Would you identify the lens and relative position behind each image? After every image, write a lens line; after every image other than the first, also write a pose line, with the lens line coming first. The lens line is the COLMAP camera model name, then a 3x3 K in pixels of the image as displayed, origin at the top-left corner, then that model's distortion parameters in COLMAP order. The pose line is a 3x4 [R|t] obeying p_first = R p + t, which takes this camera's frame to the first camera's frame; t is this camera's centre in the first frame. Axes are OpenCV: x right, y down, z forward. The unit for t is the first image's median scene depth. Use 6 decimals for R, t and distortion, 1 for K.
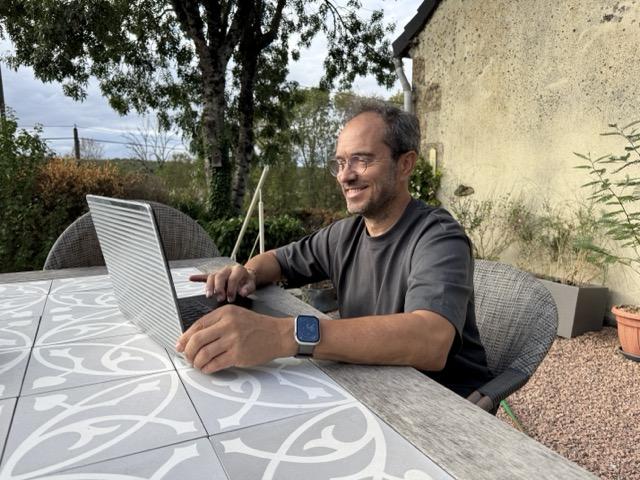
lens RADIAL K [[469.1, 0, 320.6], [0, 469.1, 240.3], [0, 0, 1]] dist [0.001159, -0.002707]
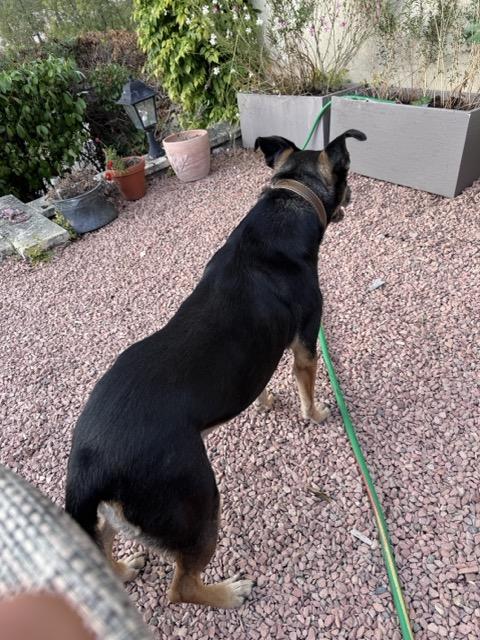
lens RADIAL K [[469.1, 0, 239.1], [0, 469.1, 319.3], [0, 0, 1]] dist [0.001159, -0.002707]
pose [[0.972089, -0.234608, -0.001723, 0.180388], [0.203419, 0.839154, 0.504421, -0.033500], [-0.116895, -0.490693, 0.863456, 0.343601]]
